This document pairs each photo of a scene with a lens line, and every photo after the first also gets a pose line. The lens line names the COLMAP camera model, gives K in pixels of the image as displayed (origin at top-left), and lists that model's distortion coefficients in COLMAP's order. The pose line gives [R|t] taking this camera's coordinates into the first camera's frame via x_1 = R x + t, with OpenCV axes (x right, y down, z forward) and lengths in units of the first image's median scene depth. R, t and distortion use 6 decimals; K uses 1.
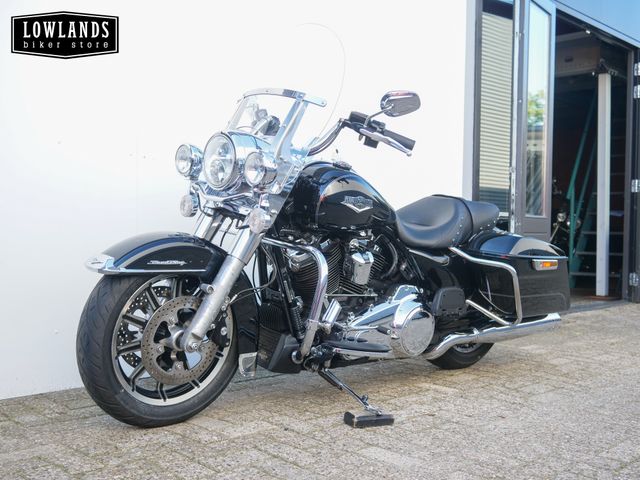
lens RADIAL K [[731.1, 0, 322.0], [0, 731.1, 238.4], [0, 0, 1]] dist [-0.003393, 0.000000]
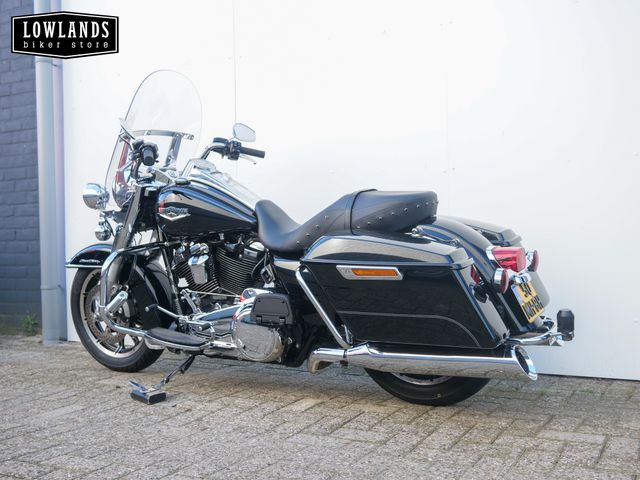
lens RADIAL K [[731.1, 0, 318.6], [0, 731.1, 241.9], [0, 0, 1]] dist [-0.003393, 0.000000]
pose [[0.273980, -0.018272, -0.961562, 1.050877], [0.009270, 0.999823, -0.016358, 0.016744], [0.961691, -0.004431, 0.274101, 0.776048]]
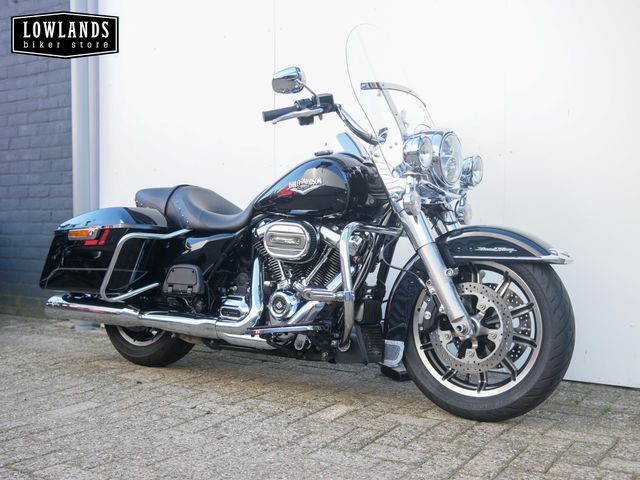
lens RADIAL K [[731.1, 0, 317.7], [0, 731.1, 240.8], [0, 0, 1]] dist [-0.003393, 0.000000]
pose [[0.197331, 0.006035, -0.980318, 0.967622], [-0.011452, 0.999927, 0.003850, 0.009052], [0.980270, 0.010467, 0.197386, 0.824160]]
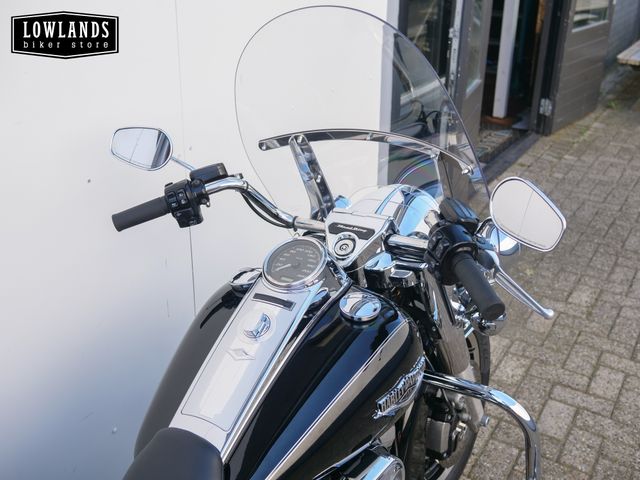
lens RADIAL K [[731.1, 0, 321.0], [0, 731.1, 241.4], [0, 0, 1]] dist [-0.003393, 0.000000]
pose [[0.969687, -0.100237, 0.222843, -0.013288], [0.002542, 0.916074, 0.401000, -0.295019], [-0.244336, -0.388279, 0.888561, 0.654980]]
